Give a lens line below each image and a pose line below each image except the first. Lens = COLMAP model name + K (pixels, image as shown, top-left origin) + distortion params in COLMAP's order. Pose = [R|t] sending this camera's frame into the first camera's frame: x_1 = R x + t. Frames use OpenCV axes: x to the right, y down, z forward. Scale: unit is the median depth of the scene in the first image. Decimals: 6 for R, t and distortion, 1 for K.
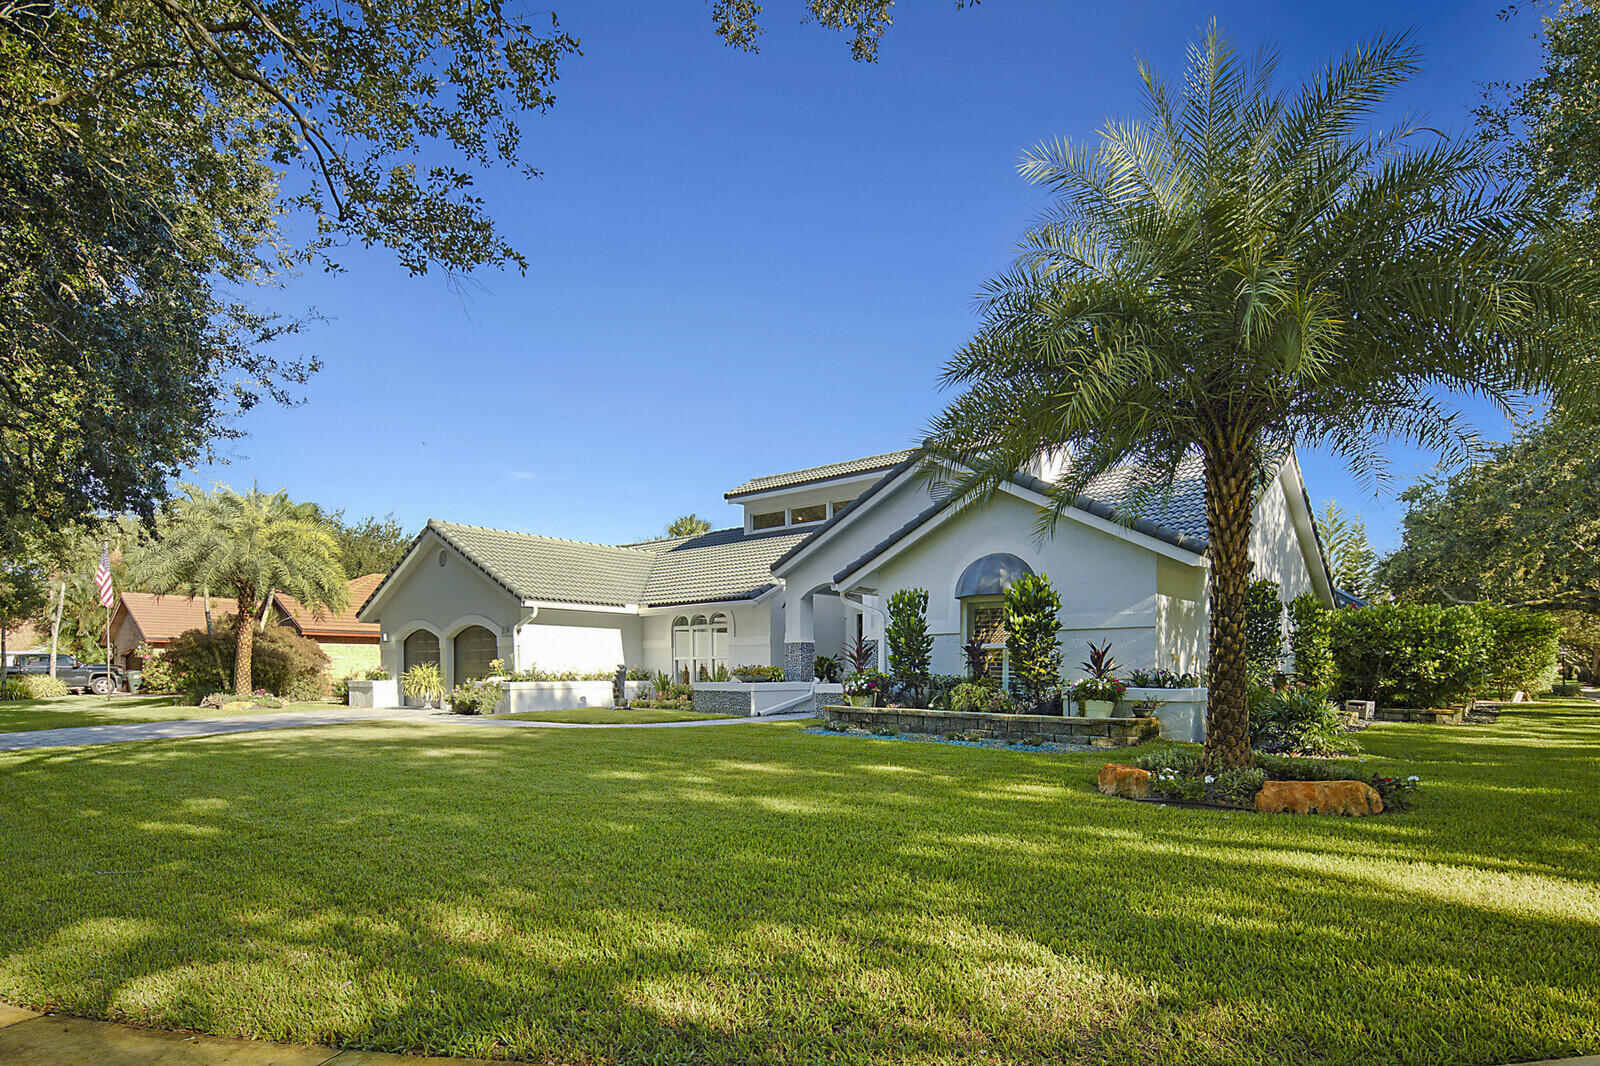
lens RADIAL K [[808.7, 0, 794.7], [0, 808.7, 669.1], [0, 0, 1]] dist [-0.005700, -0.000048]
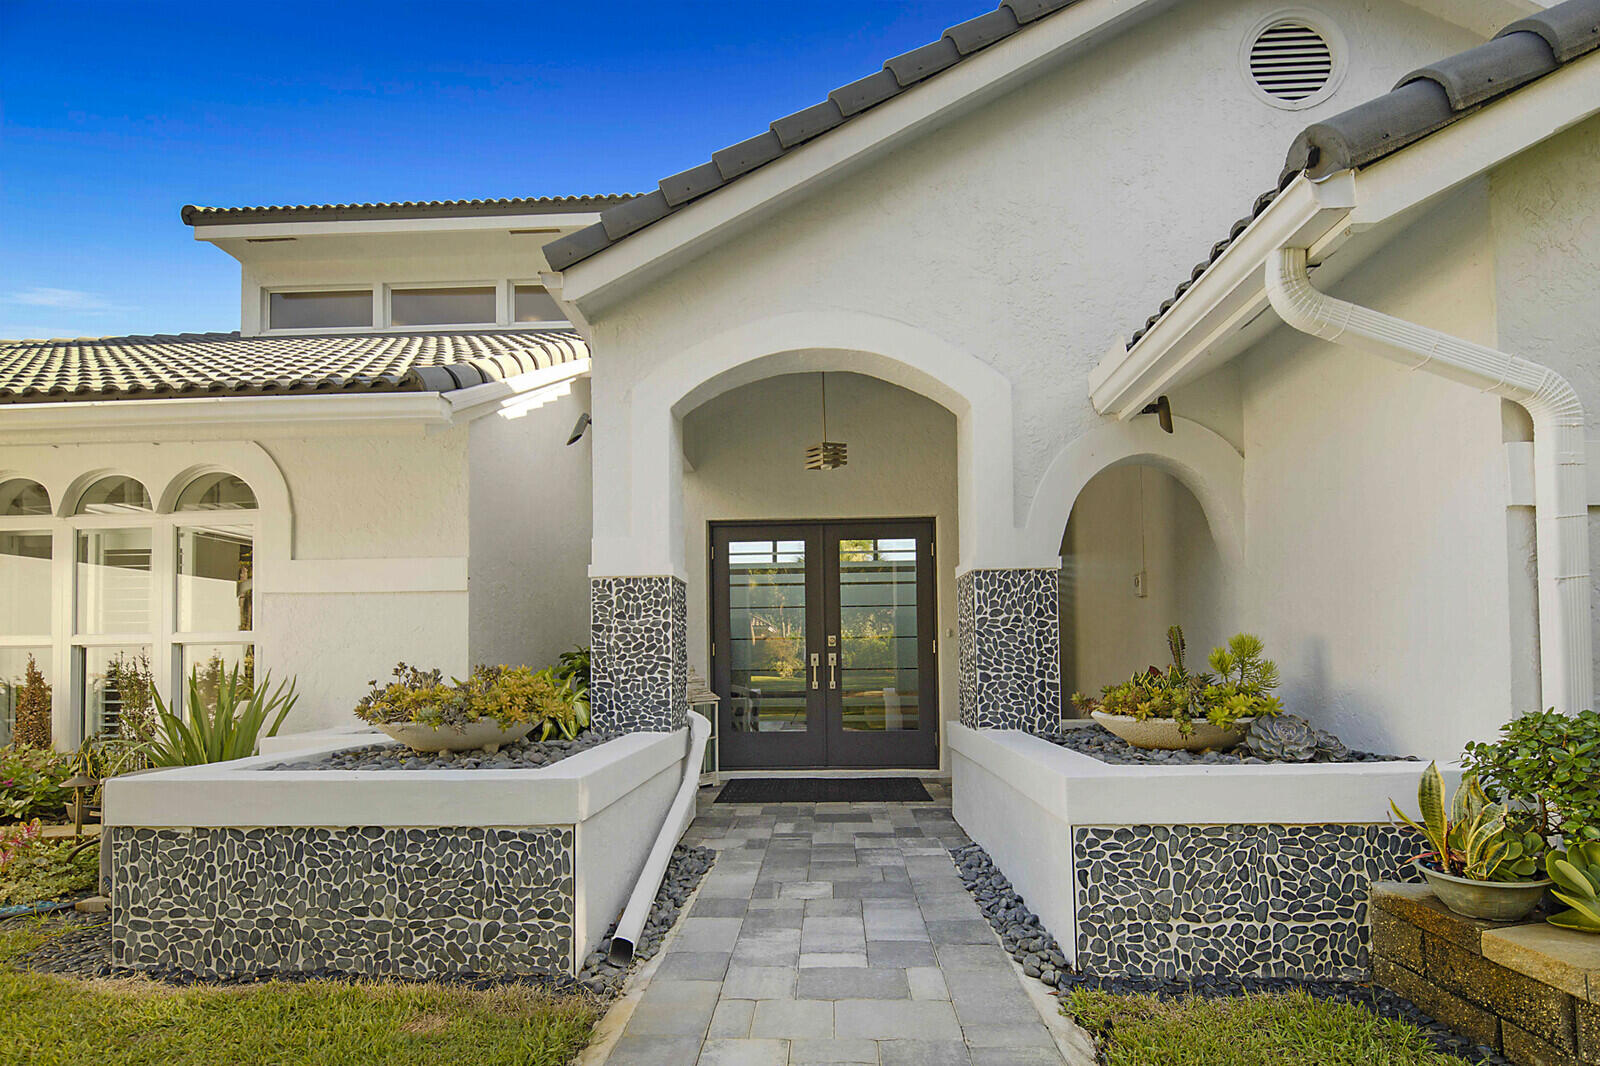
lens RADIAL K [[777.3, 0, 794.3], [0, 777.3, 645.7], [0, 0, 1]] dist [-0.001916, 0.000510]
pose [[0.795778, 0.003105, 0.605580, -0.101320], [0.008459, 0.999832, -0.016243, -0.006077], [-0.605529, 0.018049, 0.795619, 0.722927]]
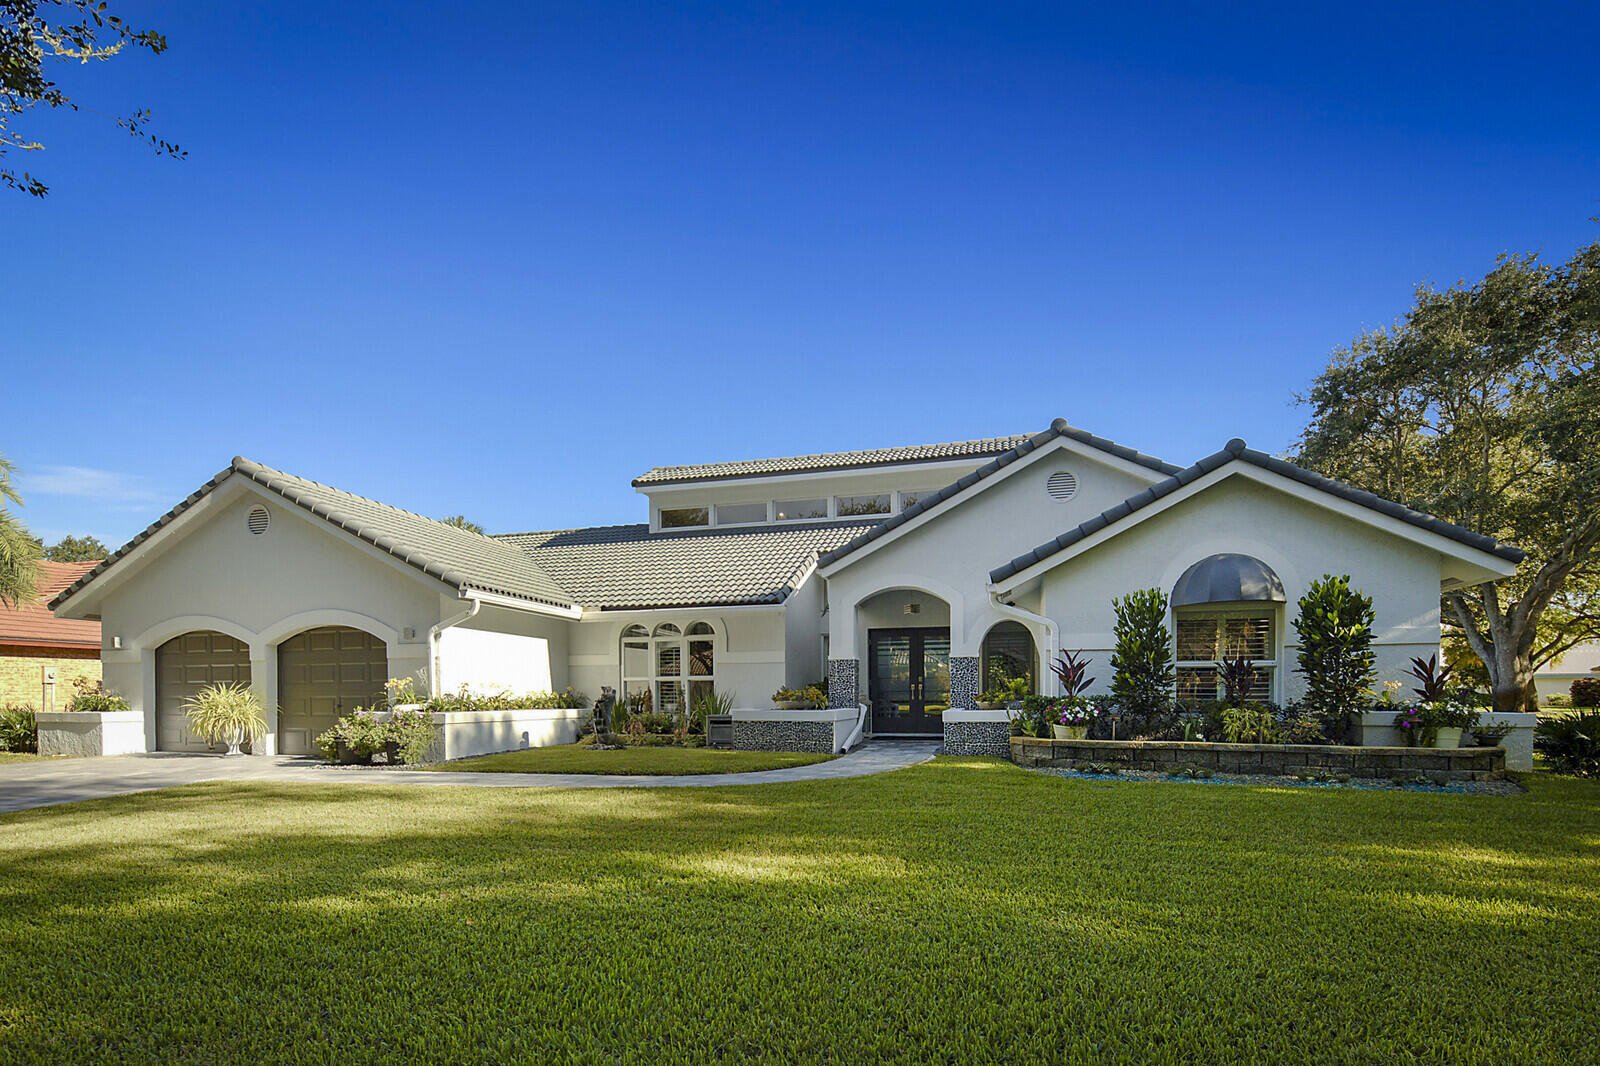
lens RADIAL K [[736.3, 0, 796.3], [0, 736.3, 694.0], [0, 0, 1]] dist [-0.015037, 0.001820]
pose [[0.911680, -0.002156, 0.410895, -0.320832], [0.001699, 0.999997, 0.001477, 0.000579], [-0.410897, -0.000648, 0.911682, 0.327082]]
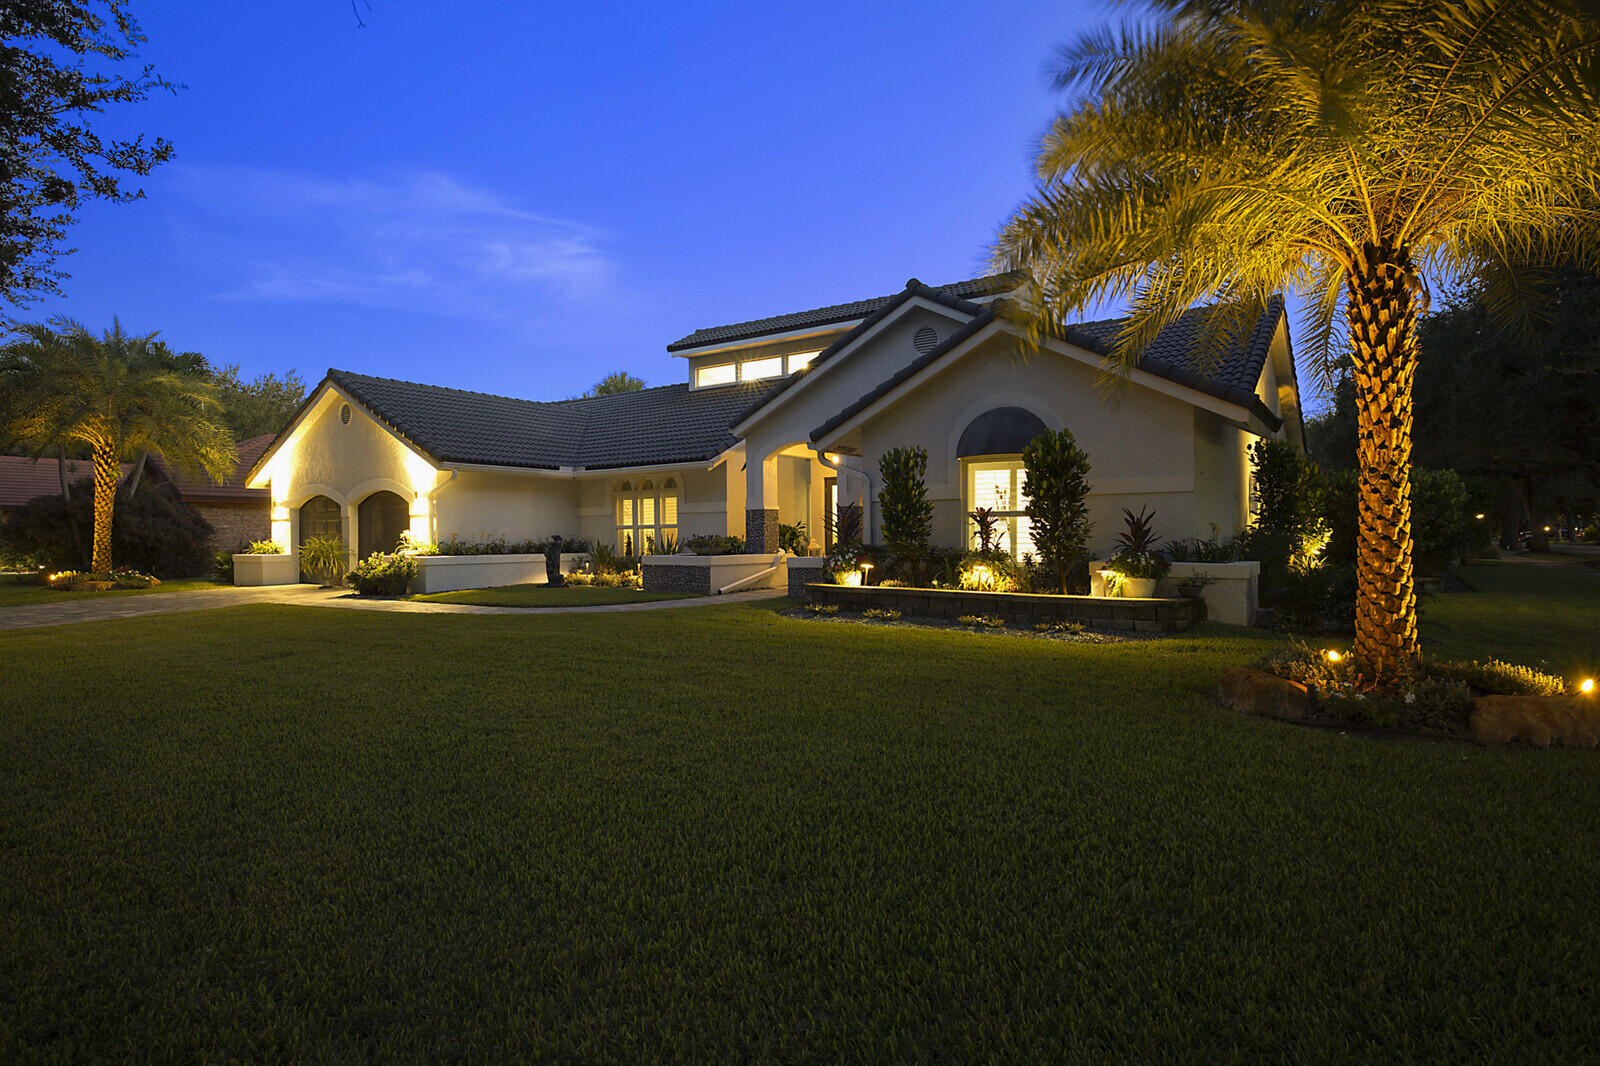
lens RADIAL K [[808.7, 0, 798.6], [0, 808.7, 525.6], [0, 0, 1]] dist [-0.005700, -0.000048]
pose [[0.995326, -0.006100, 0.096378, -0.037162], [0.006986, 0.999936, -0.008863, -0.006332], [-0.096318, 0.009495, 0.995305, 0.103395]]
